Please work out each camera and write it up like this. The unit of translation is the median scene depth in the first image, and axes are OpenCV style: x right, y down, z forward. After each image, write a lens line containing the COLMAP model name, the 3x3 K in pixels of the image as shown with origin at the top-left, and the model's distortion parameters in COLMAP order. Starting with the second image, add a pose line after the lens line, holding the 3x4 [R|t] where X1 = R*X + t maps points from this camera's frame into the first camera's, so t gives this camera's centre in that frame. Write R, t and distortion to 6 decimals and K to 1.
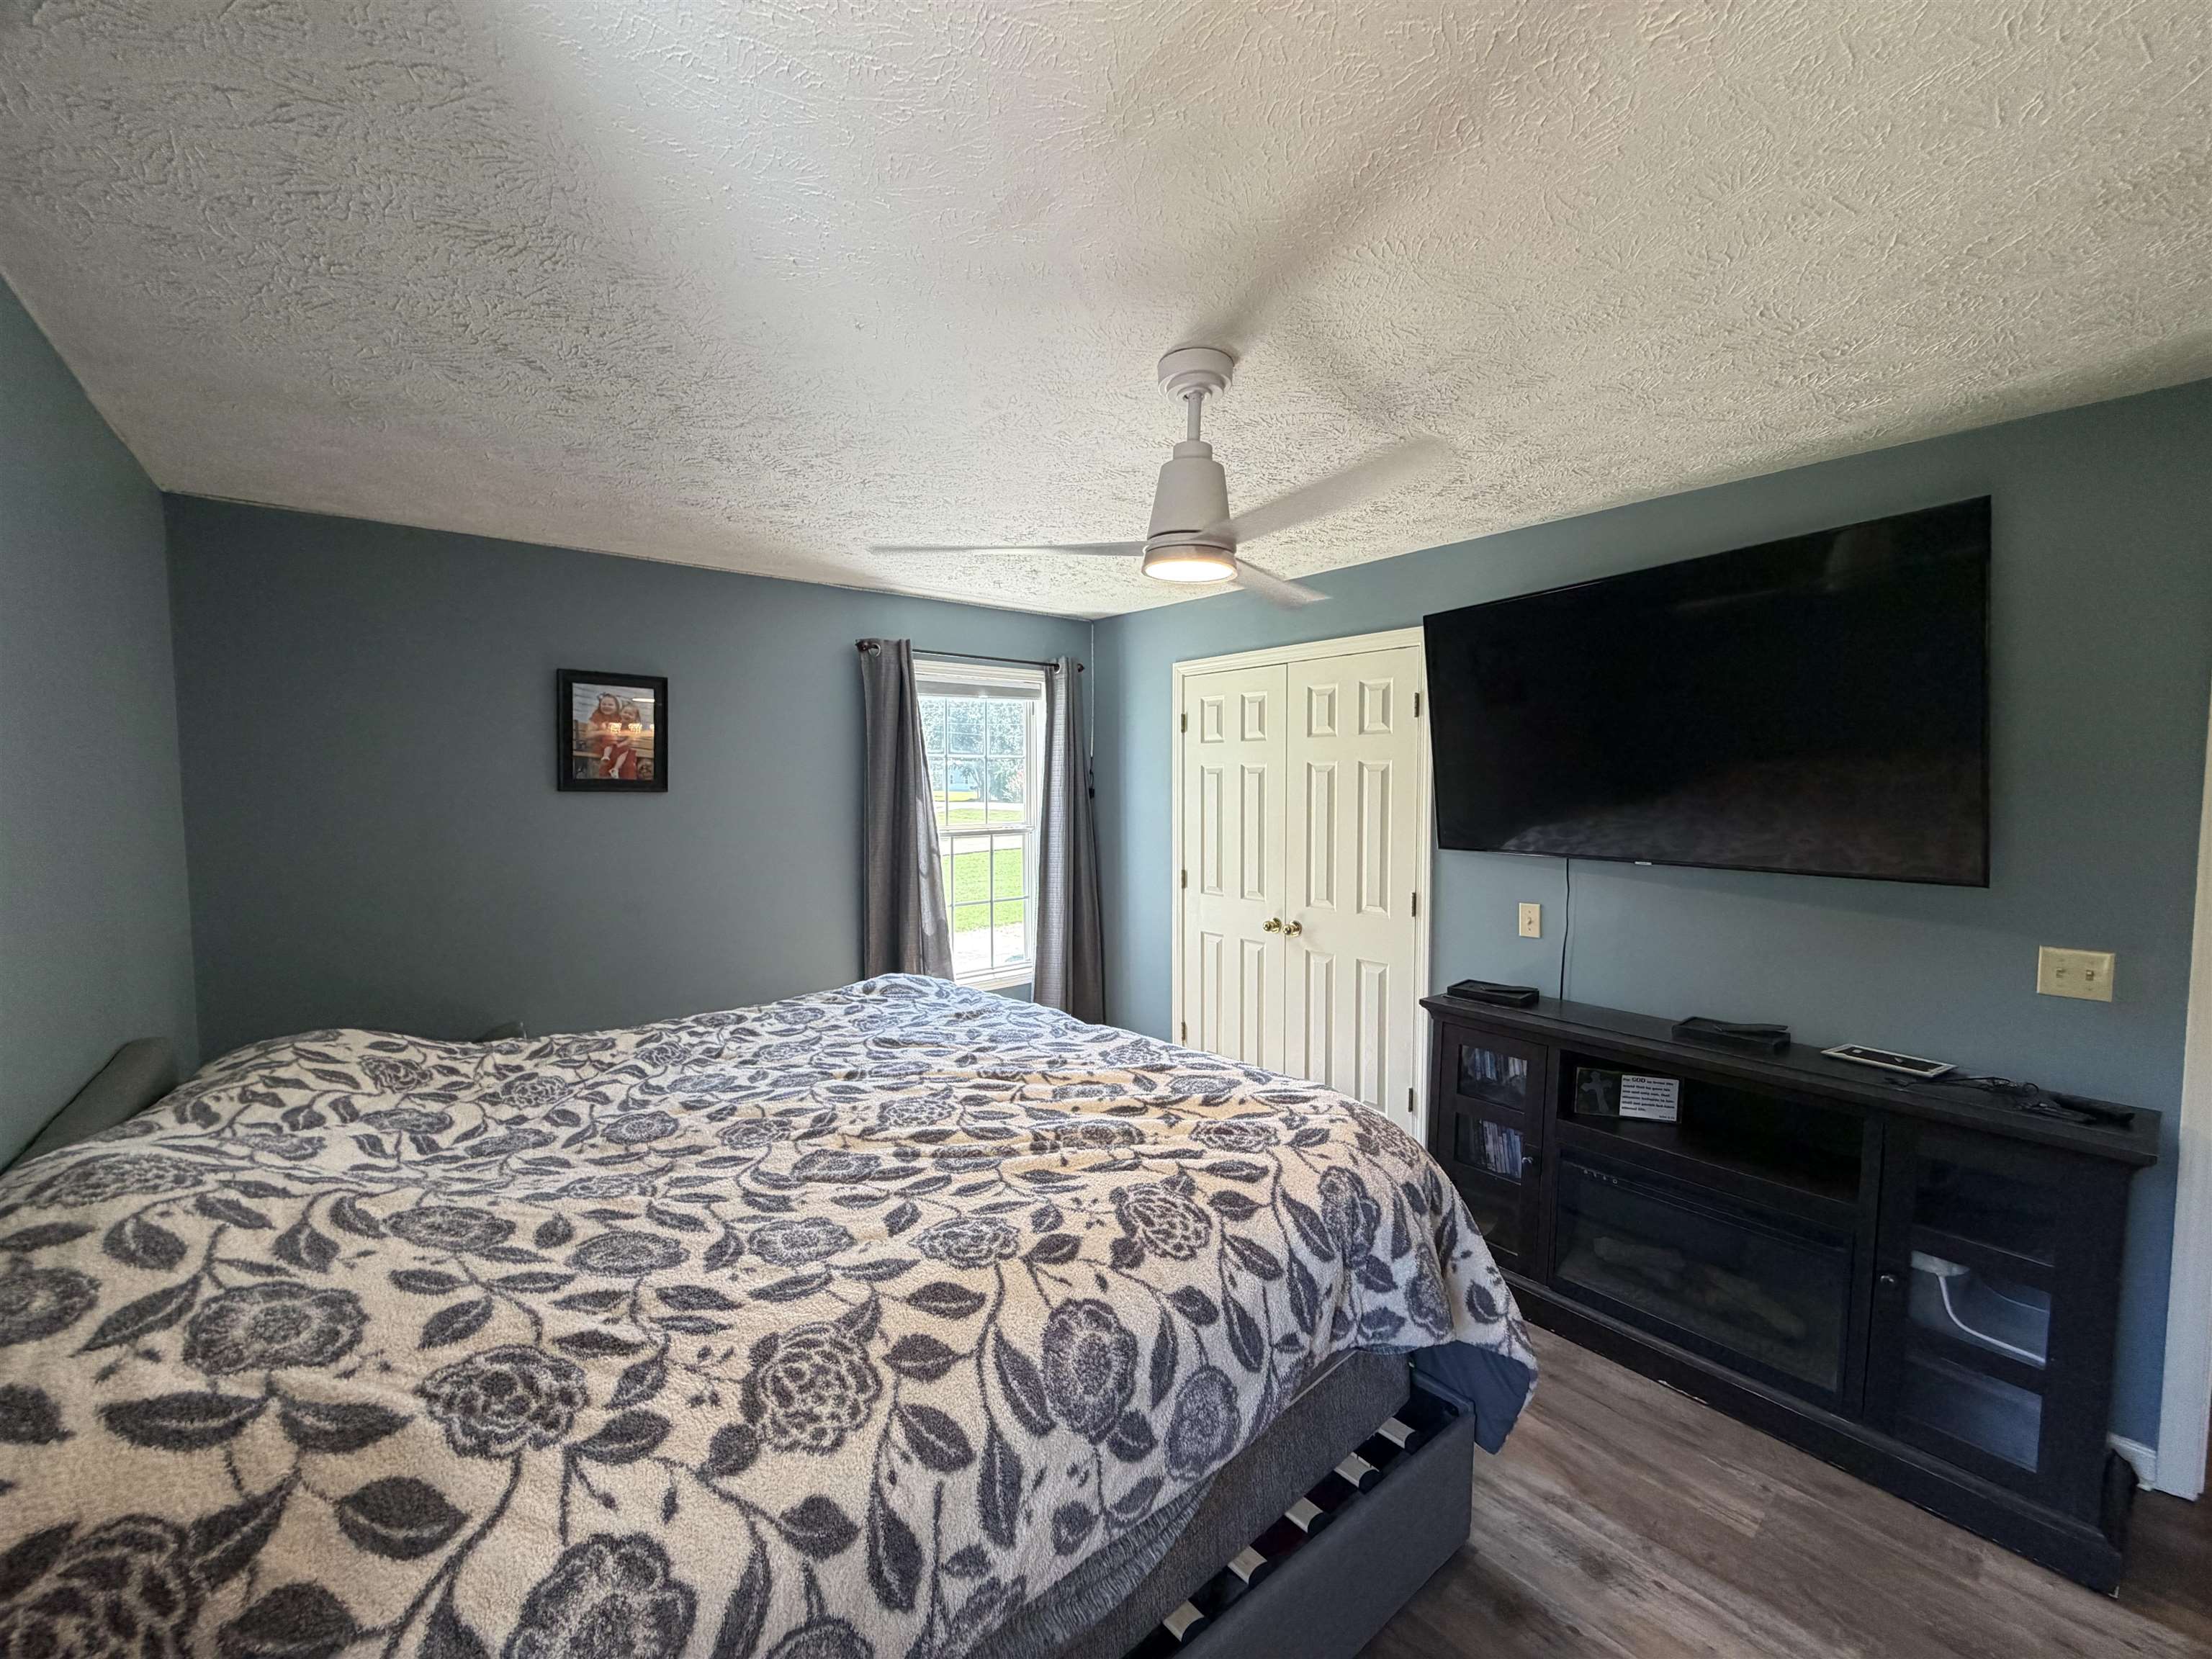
lens RADIAL K [[880.1, 0, 1098.7], [0, 880.1, 827.0], [0, 0, 1]] dist [-0.000503, -0.000015]
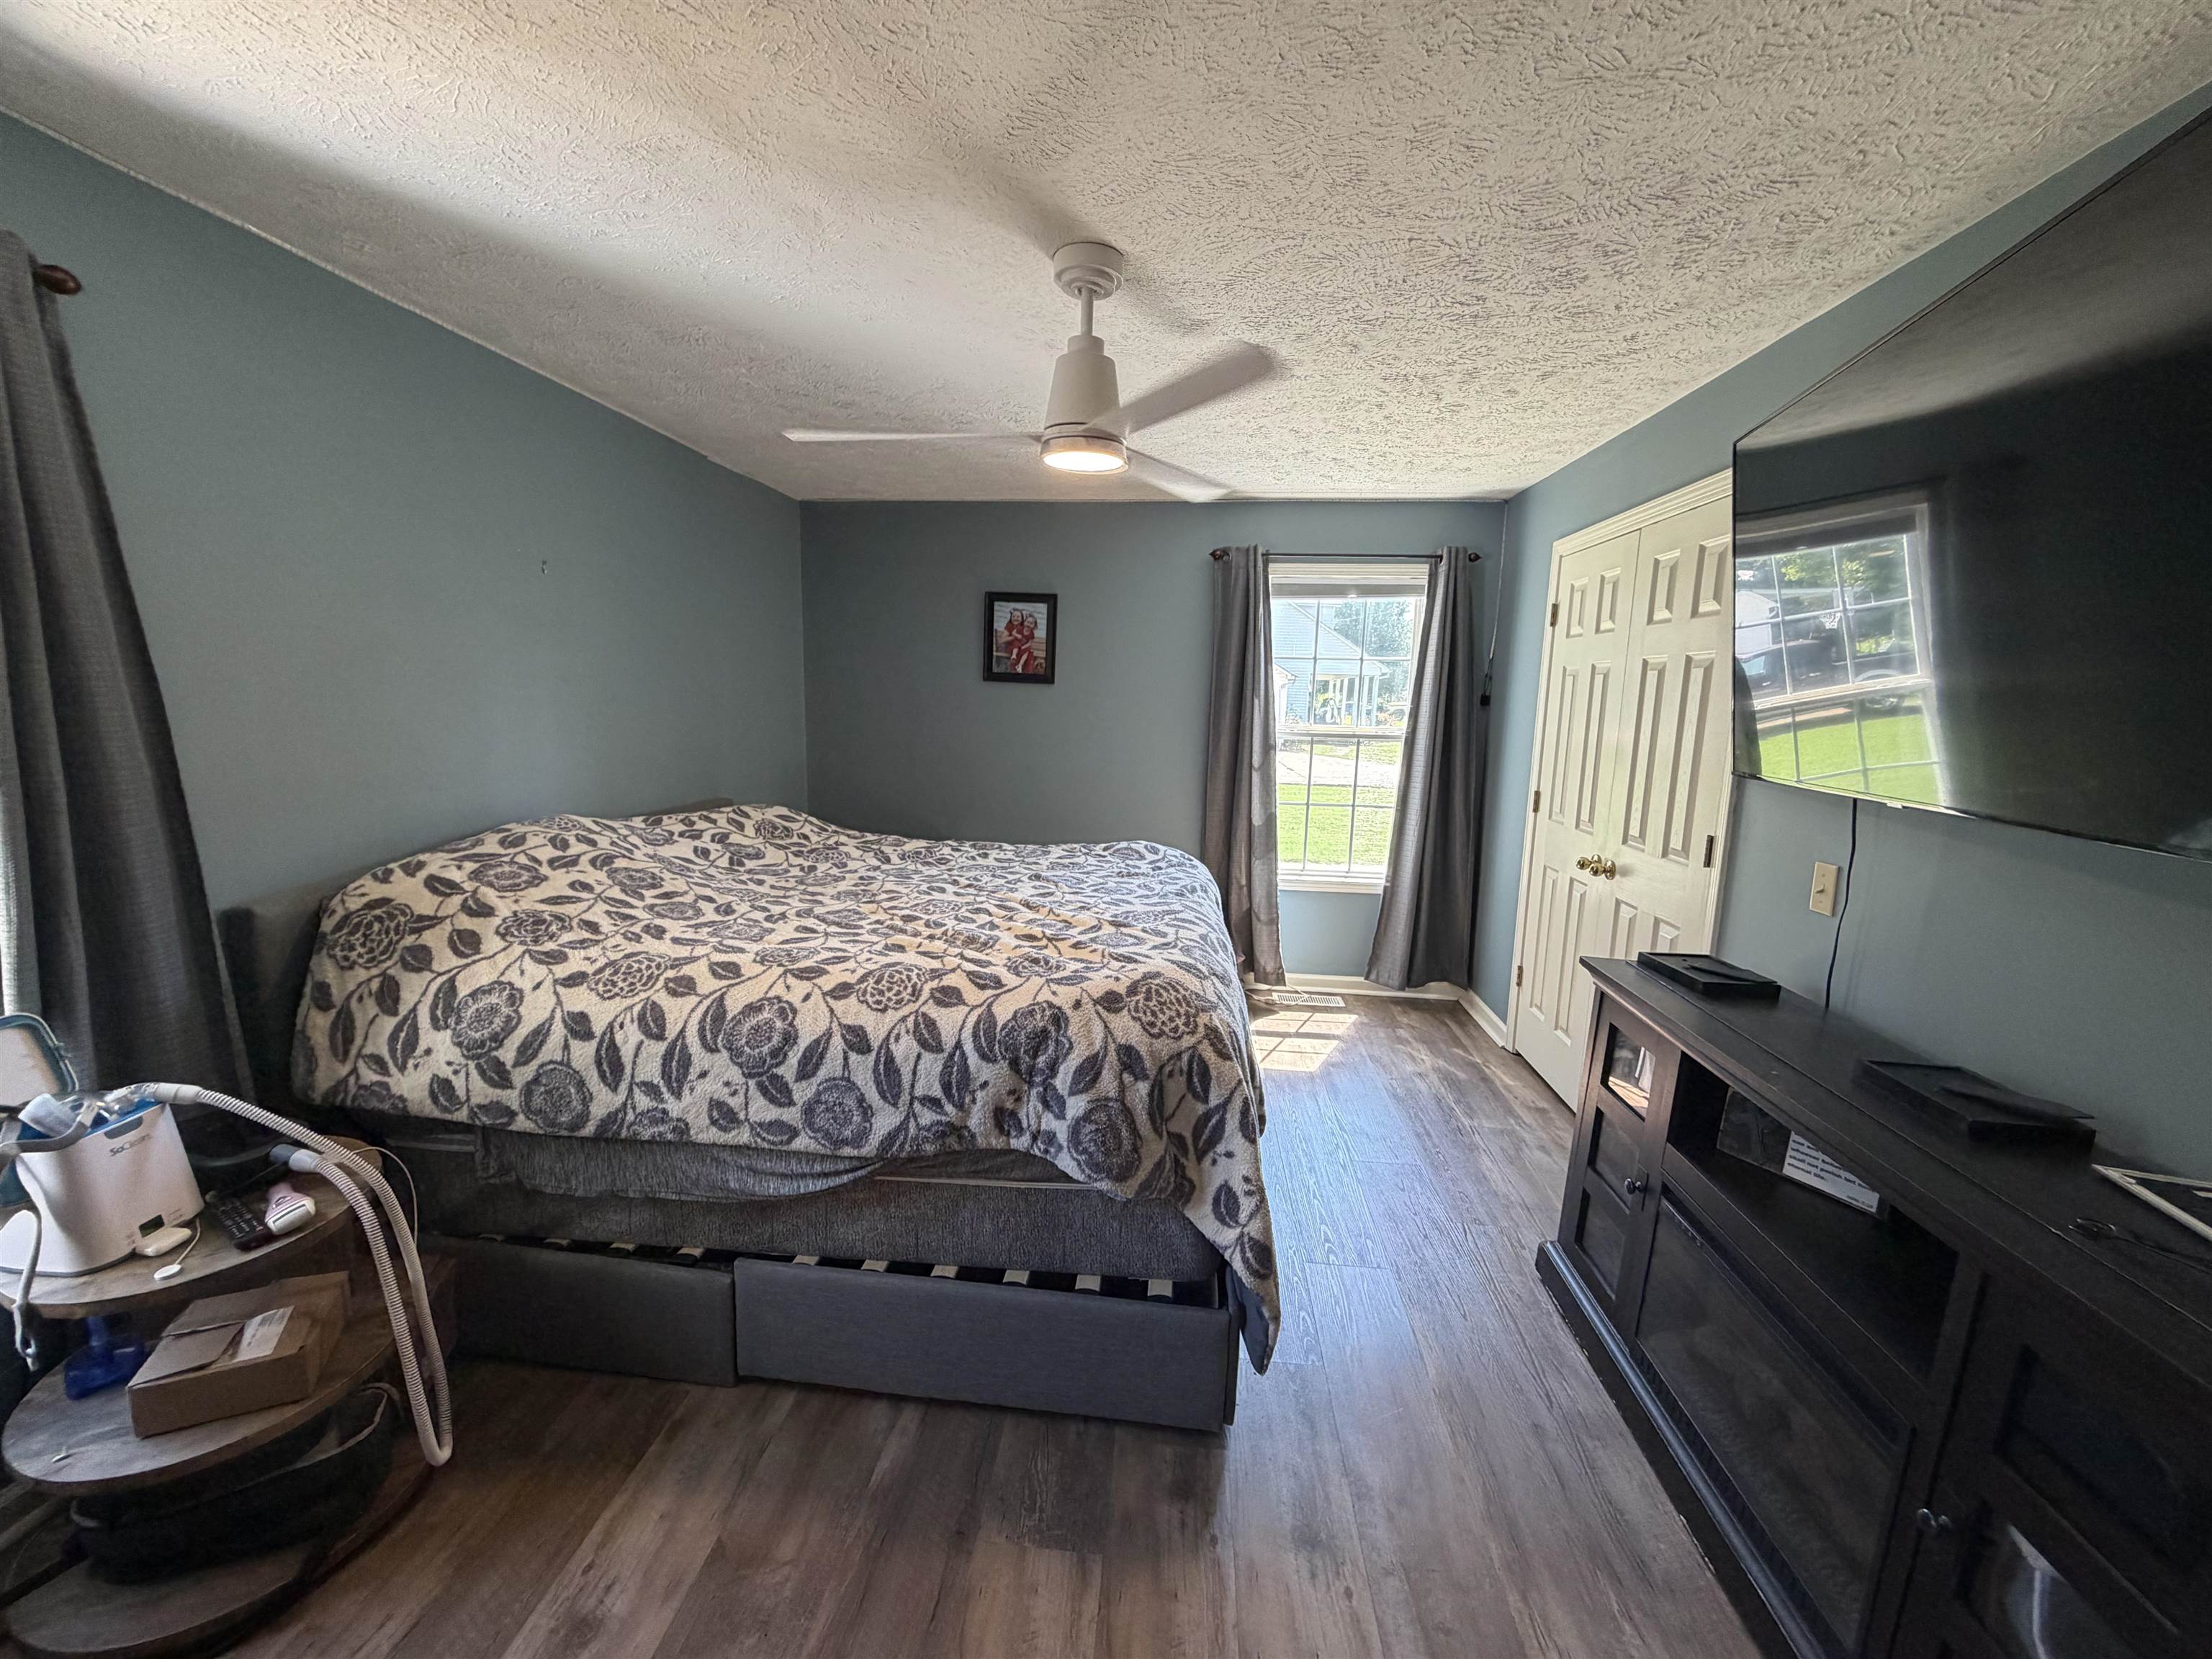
lens RADIAL K [[882.0, 0, 1106.0], [0, 882.0, 829.5], [0, 0, 1]] dist [0.001970, 0.000250]
pose [[0.704374, 0.128432, -0.698114, 1.213286], [-0.064744, 0.991020, 0.116993, 0.038425], [0.706870, -0.037209, 0.706364, 0.303700]]
